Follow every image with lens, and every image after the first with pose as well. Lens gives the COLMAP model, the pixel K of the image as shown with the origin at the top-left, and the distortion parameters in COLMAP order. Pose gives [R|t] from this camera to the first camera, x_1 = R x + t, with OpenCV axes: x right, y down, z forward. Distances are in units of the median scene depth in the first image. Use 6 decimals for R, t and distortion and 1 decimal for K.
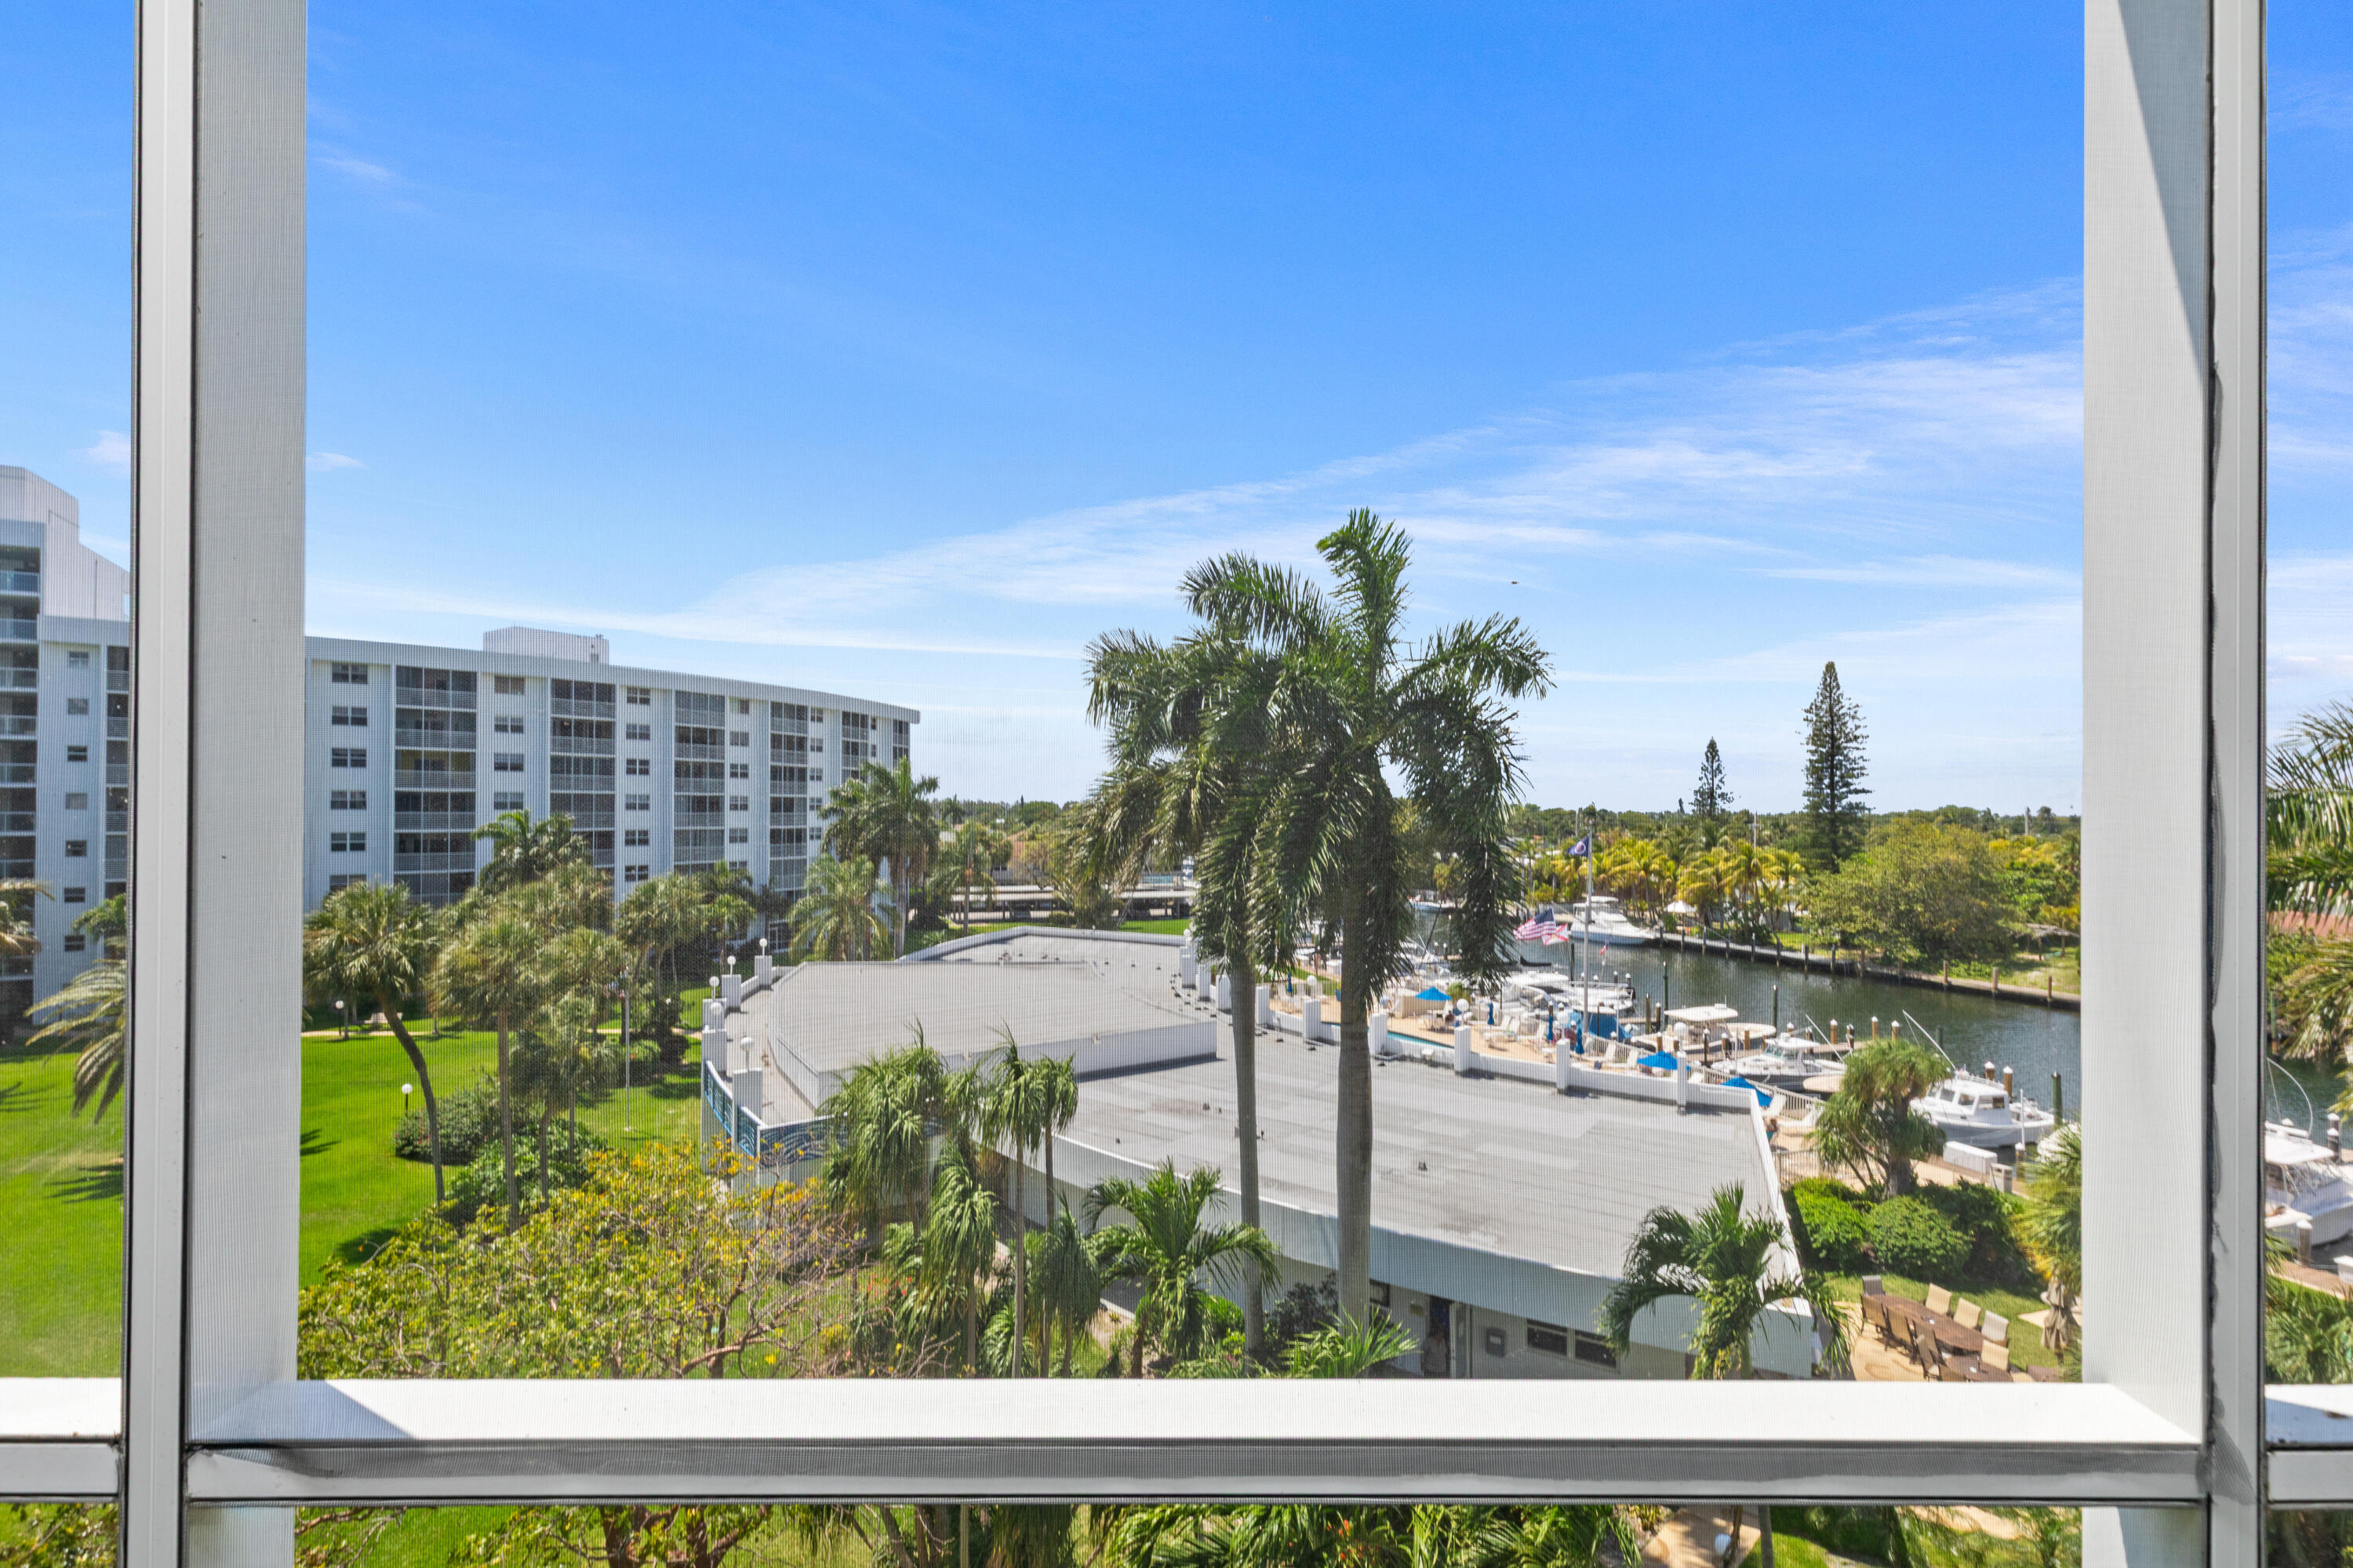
lens RADIAL K [[1073.1, 0, 1147.2], [0, 1073.1, 802.5], [0, 0, 1]] dist [0.007590, -0.001972]
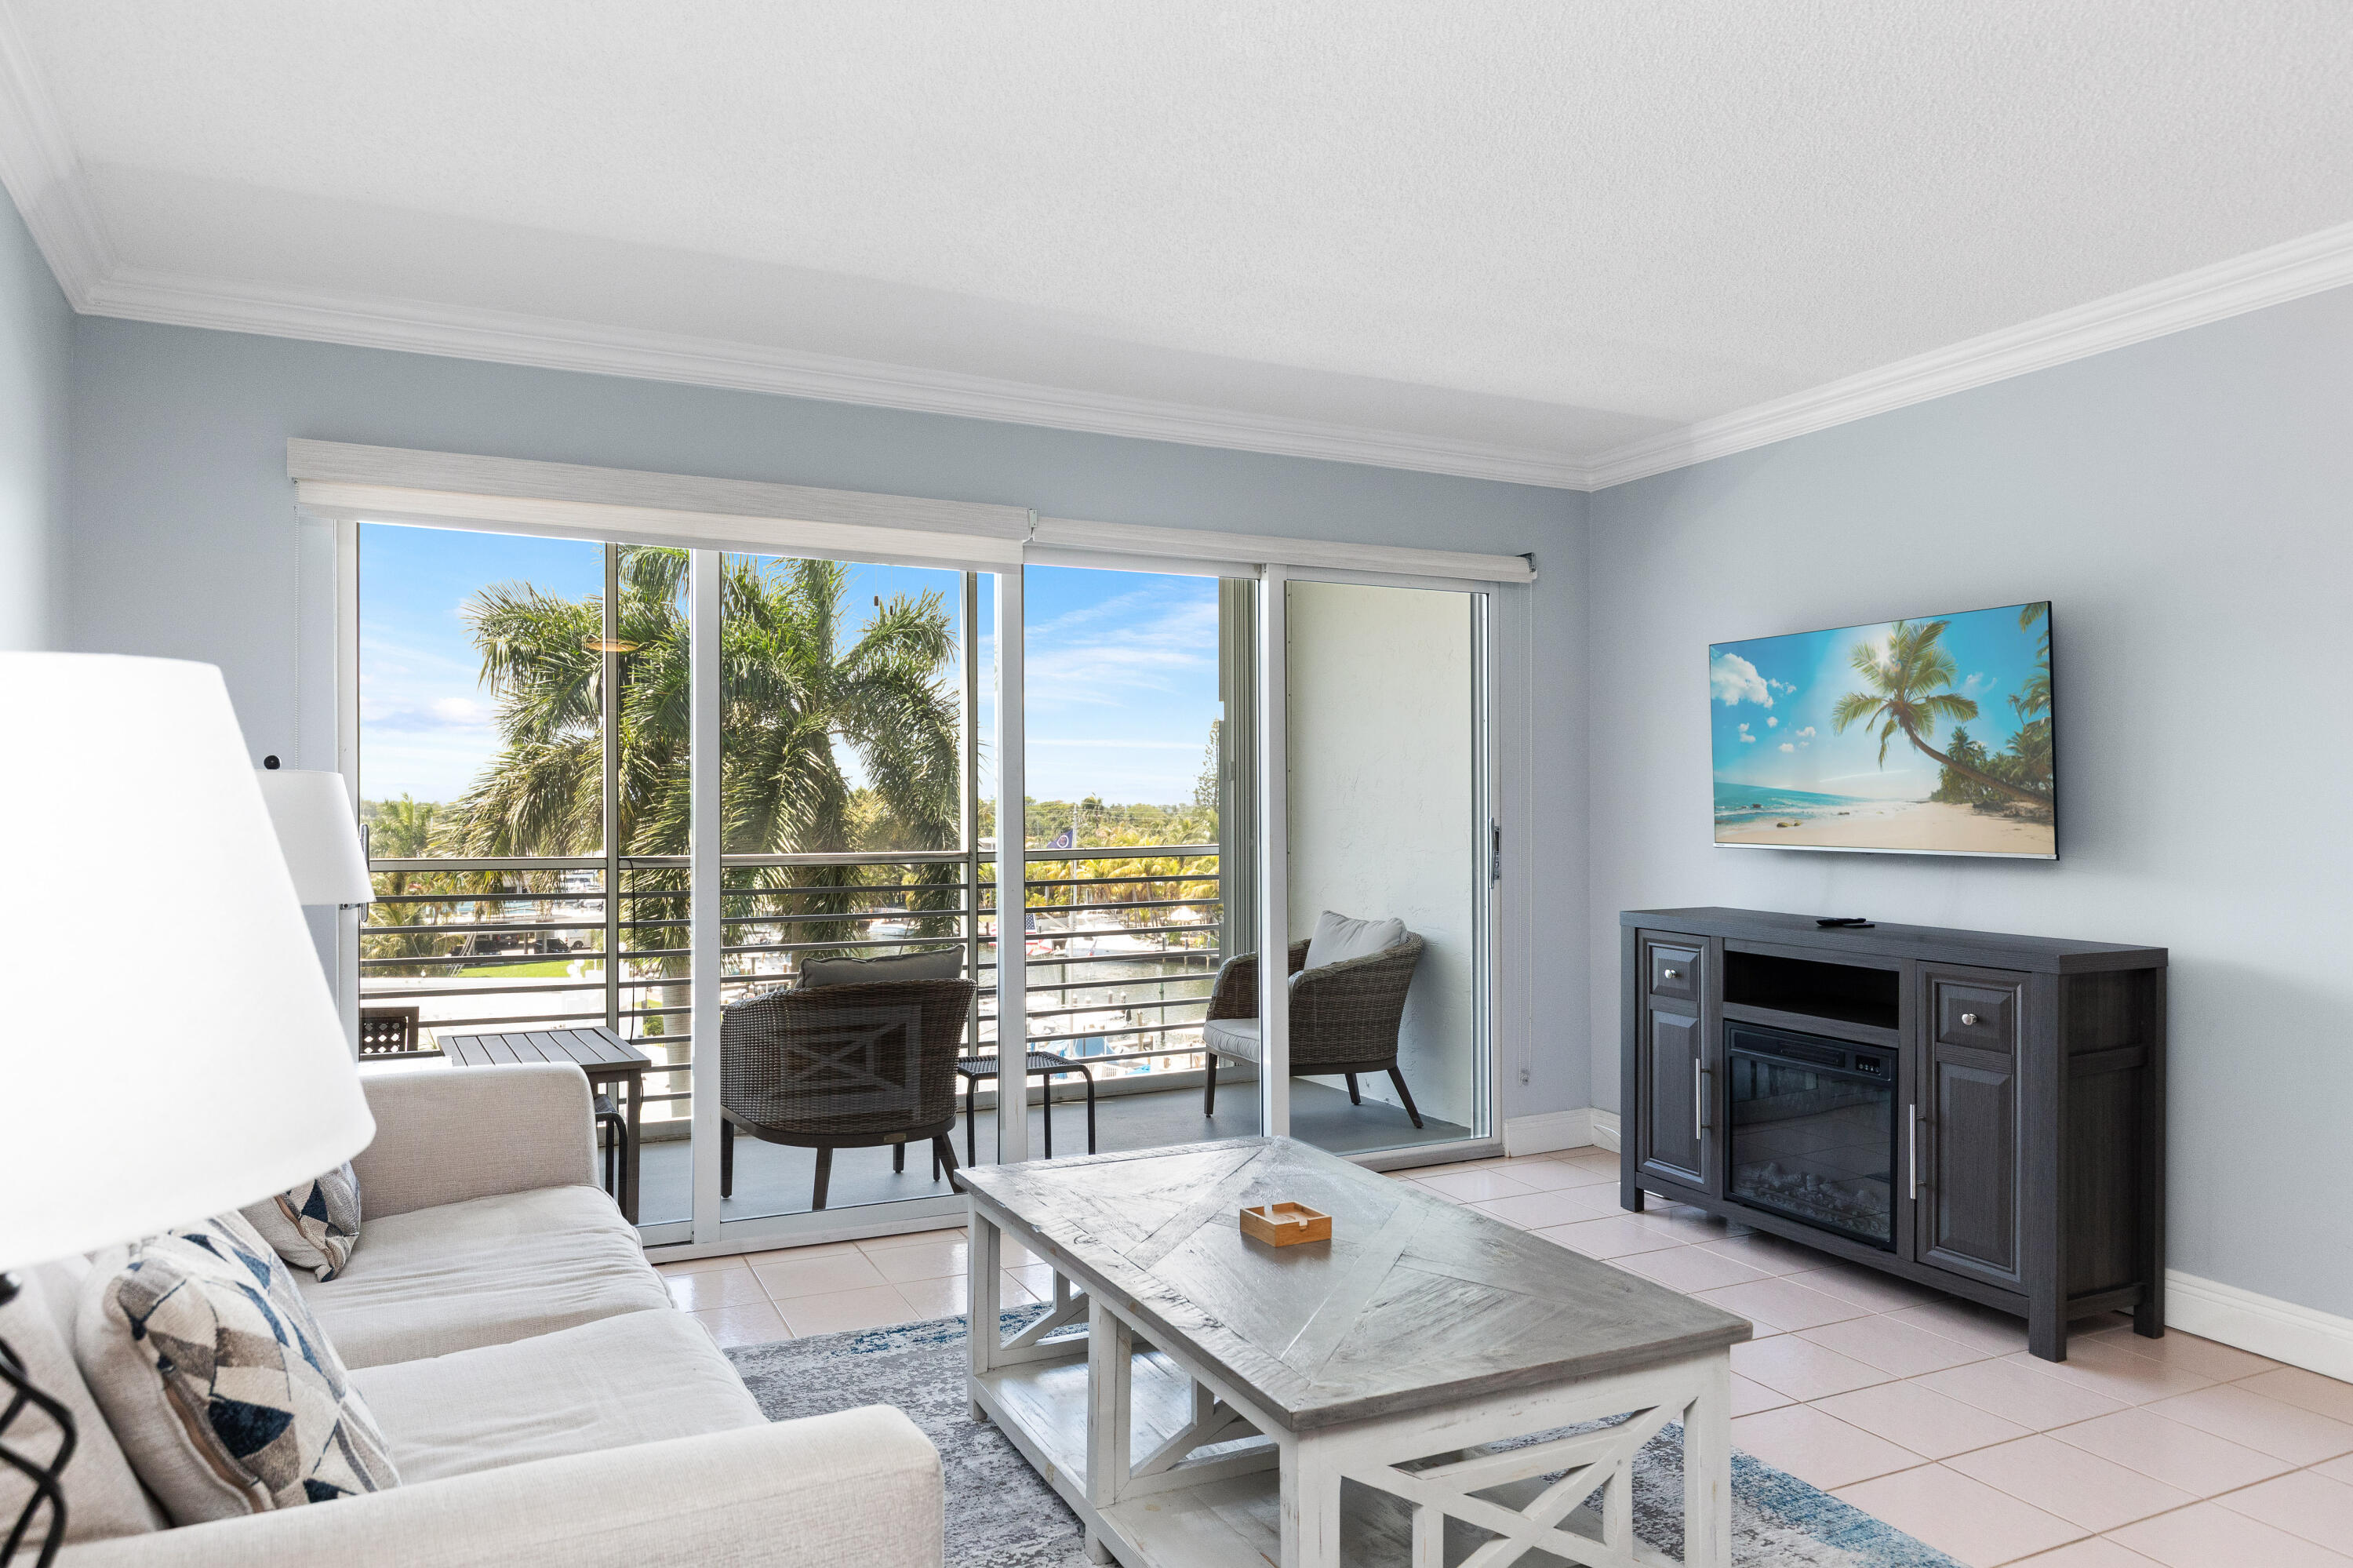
lens RADIAL K [[1481.7, 0, 1166.2], [0, 1481.7, 827.6], [0, 0, 1]] dist [0.018445, 0.000202]
pose [[0.906336, -0.016637, 0.422229, -0.018535], [0.007748, 0.999711, 0.022759, 0.003011], [-0.422486, -0.017356, 0.906203, -0.084672]]
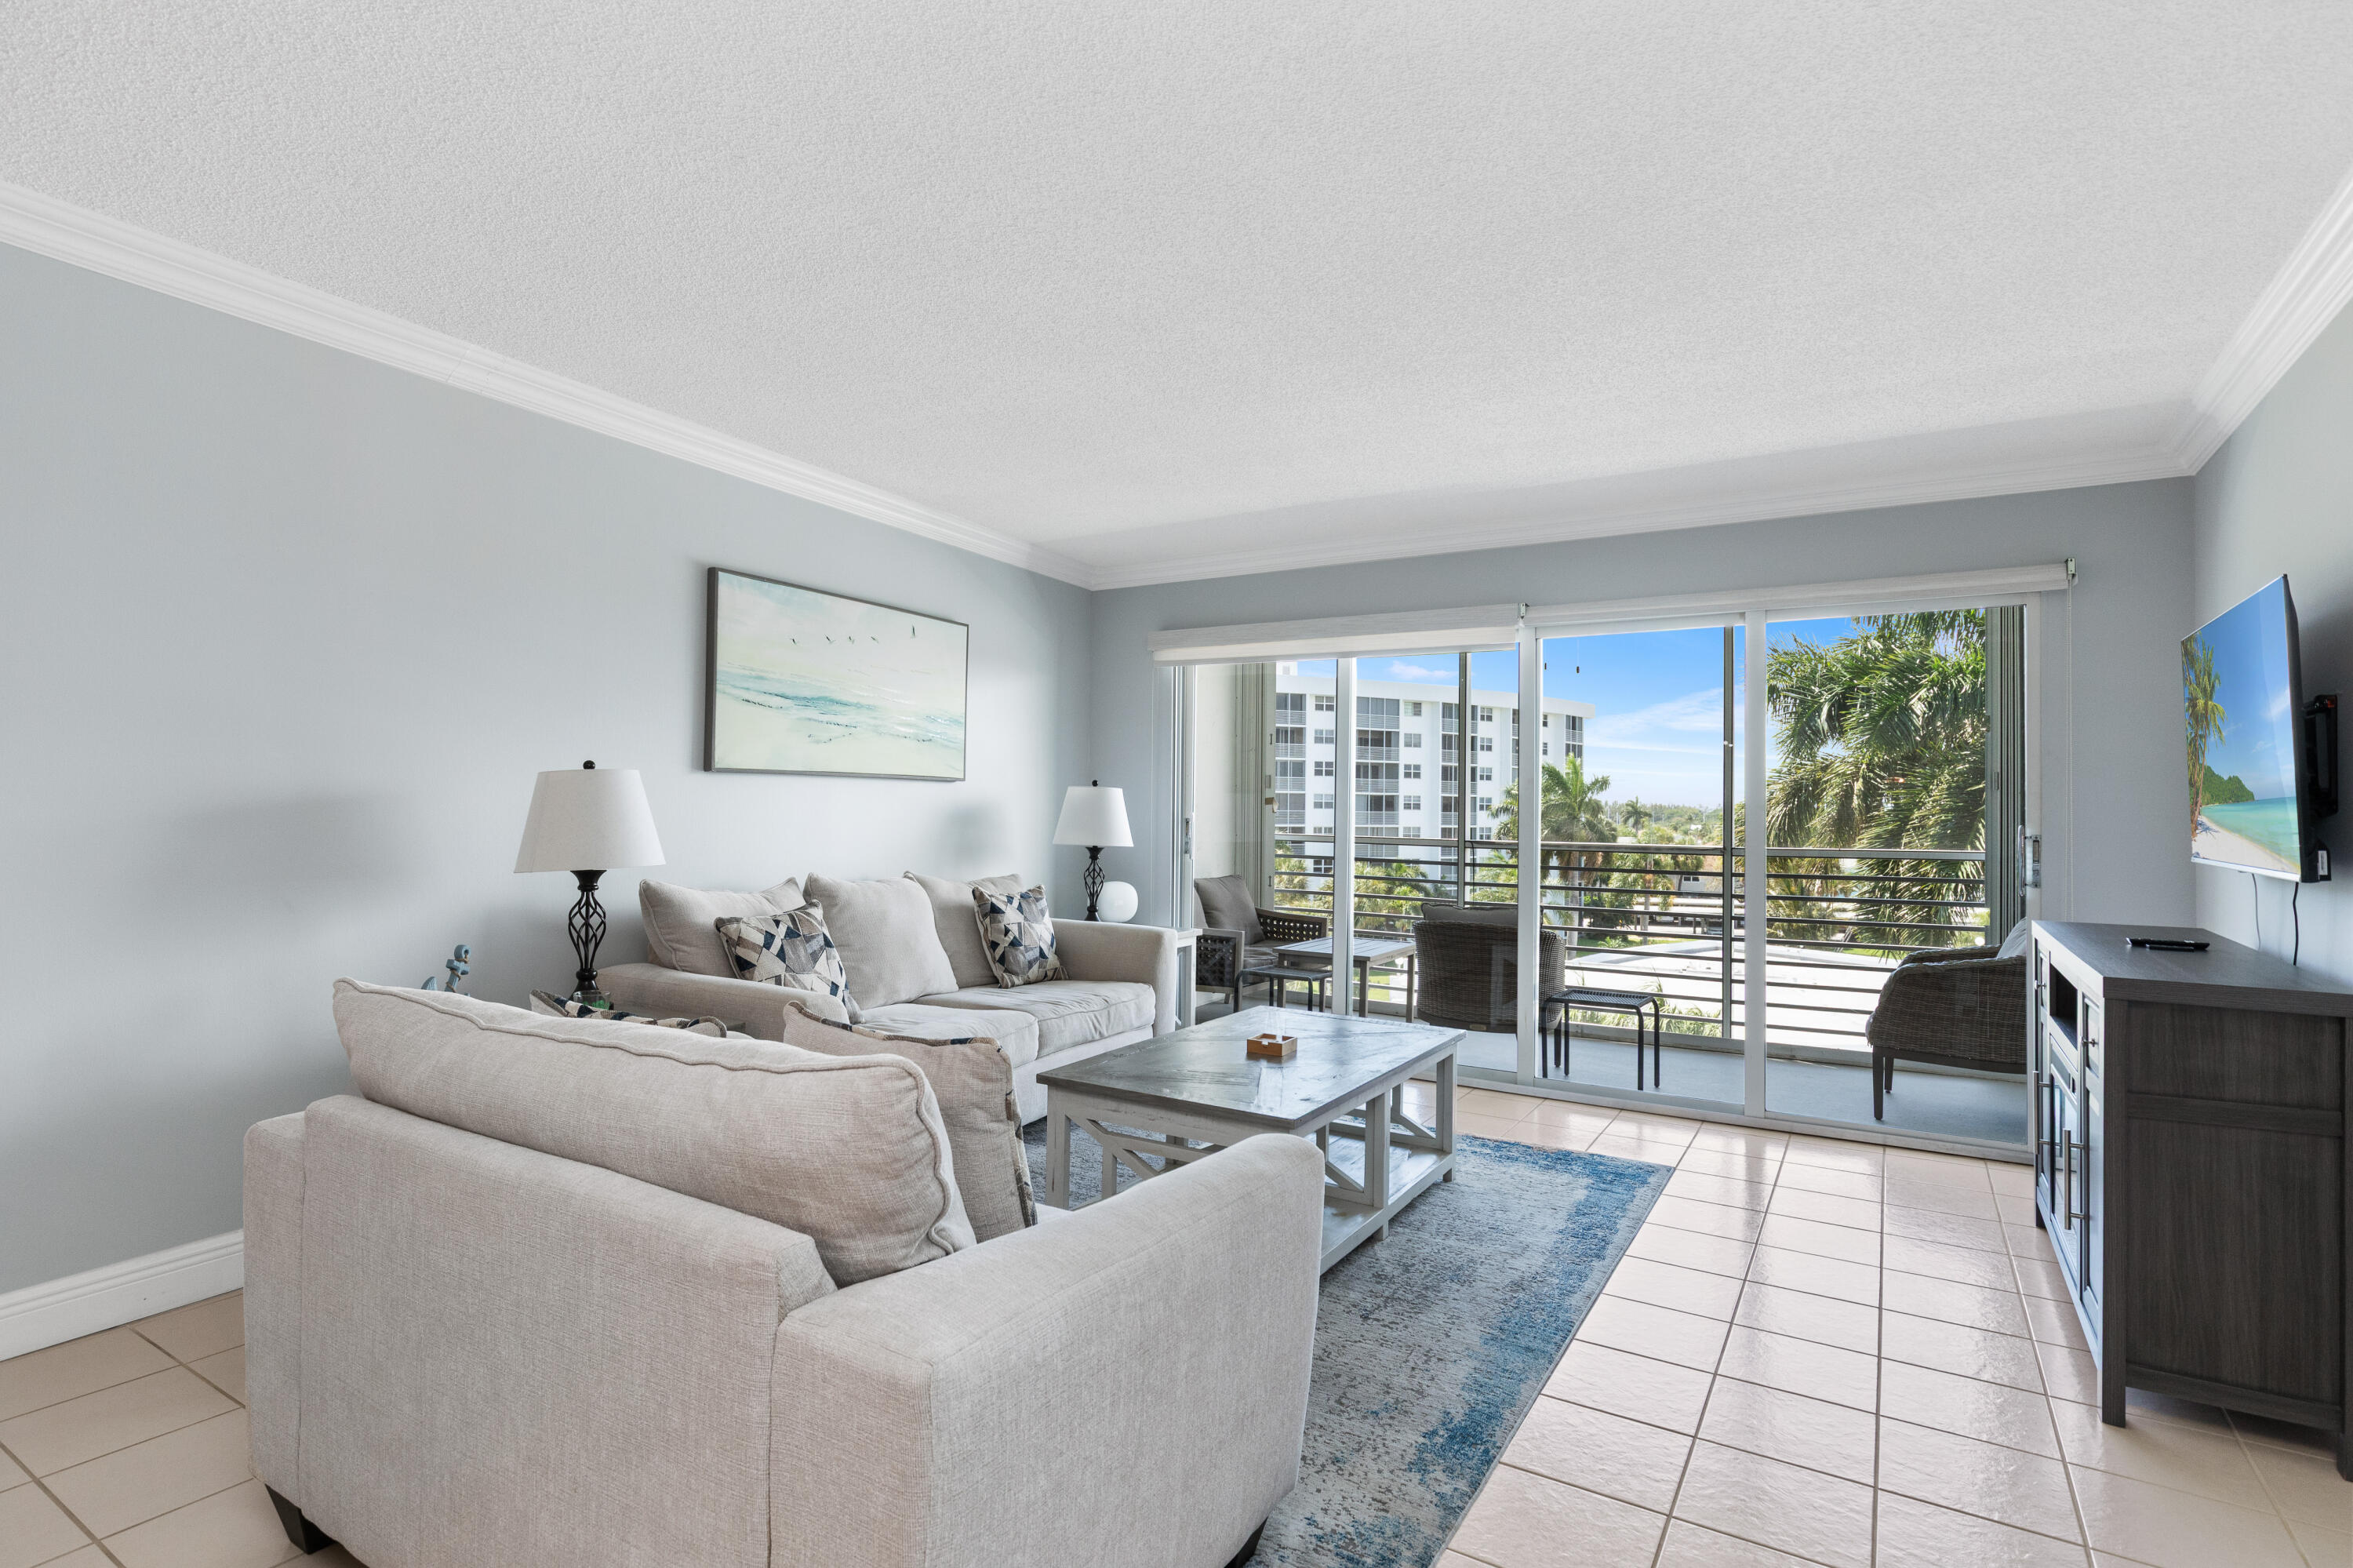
lens RADIAL K [[1190.3, 0, 1146.1], [0, 1190.3, 788.0], [0, 0, 1]] dist [-0.001869, 0.000325]
pose [[0.840152, -0.005257, -0.542325, 0.025236], [-0.002812, 0.999897, -0.014047, 0.003369], [0.542344, 0.013327, 0.840051, -0.099655]]
